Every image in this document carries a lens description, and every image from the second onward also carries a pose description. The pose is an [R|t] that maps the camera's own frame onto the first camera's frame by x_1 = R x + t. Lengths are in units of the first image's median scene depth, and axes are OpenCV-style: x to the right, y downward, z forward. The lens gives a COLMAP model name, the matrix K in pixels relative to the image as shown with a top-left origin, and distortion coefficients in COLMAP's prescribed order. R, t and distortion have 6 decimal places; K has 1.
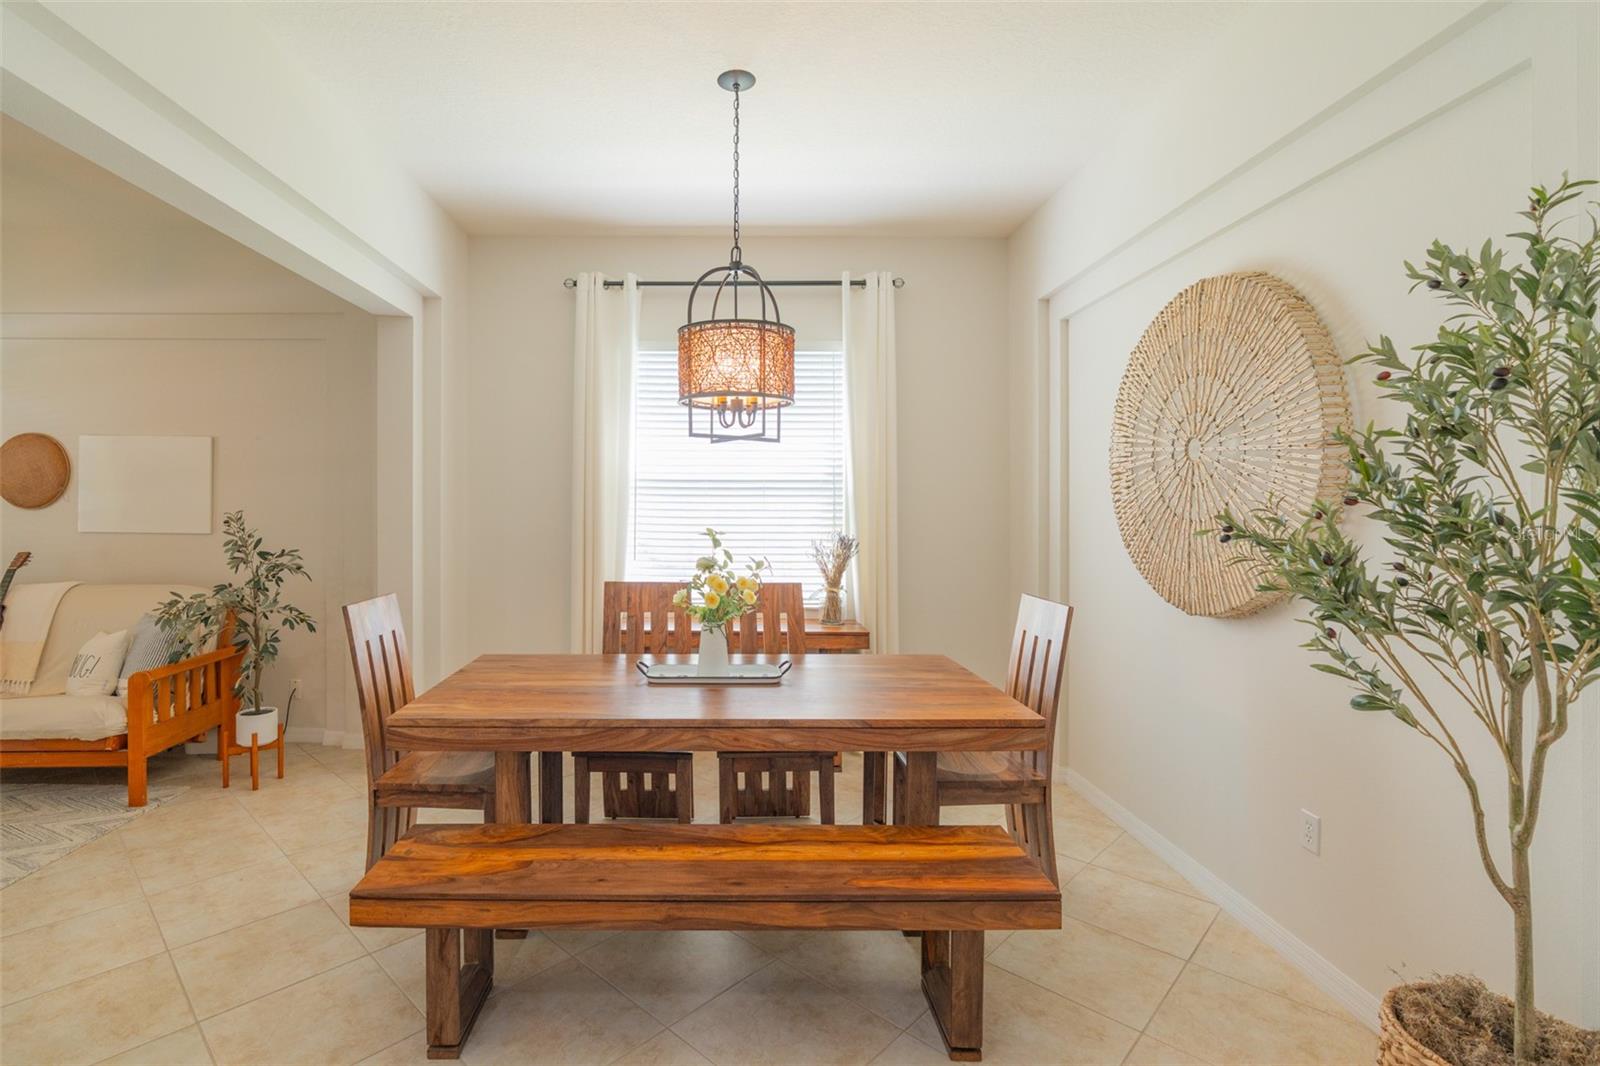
lens RADIAL K [[779.2, 0, 727.1], [0, 779.2, 502.2], [0, 0, 1]] dist [-0.008926, -0.000464]
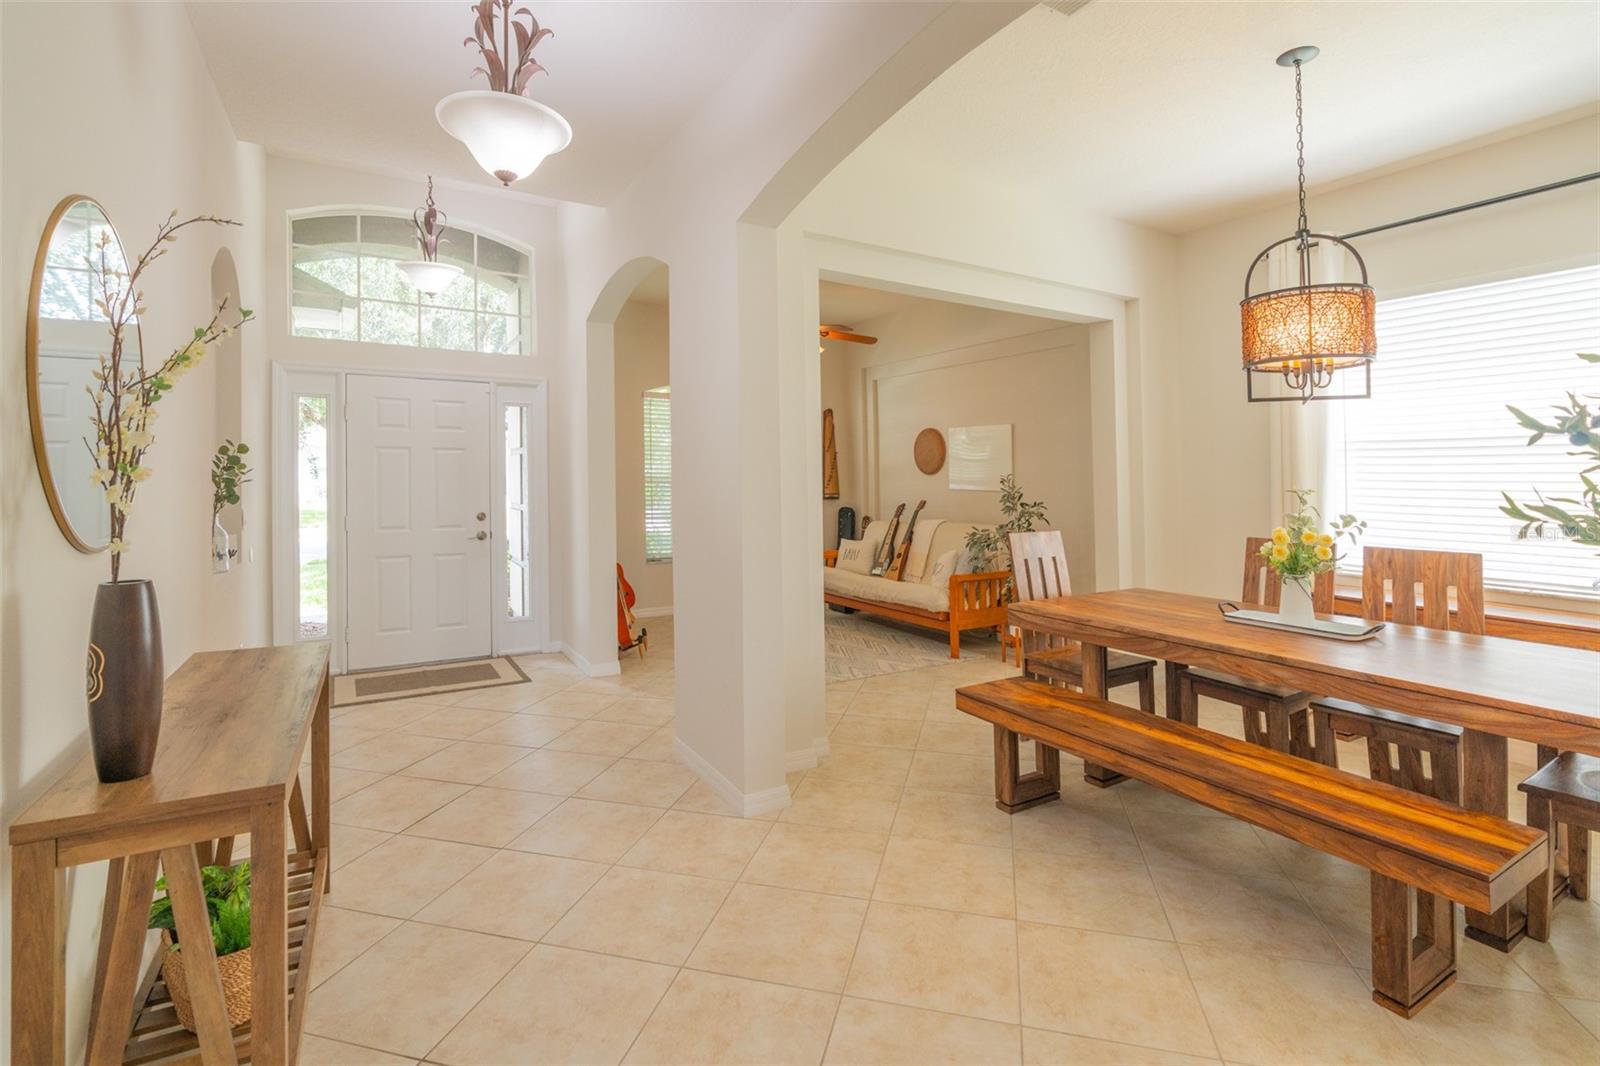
lens RADIAL K [[731.1, 0, 788.8], [0, 731.1, 535.3], [0, 0, 1]] dist [-0.010201, 0.003843]
pose [[0.516893, 0.072374, -0.852985, 0.502635], [-0.006371, 0.996717, 0.080708, 0.025336], [0.856026, -0.036283, 0.515657, -0.103804]]
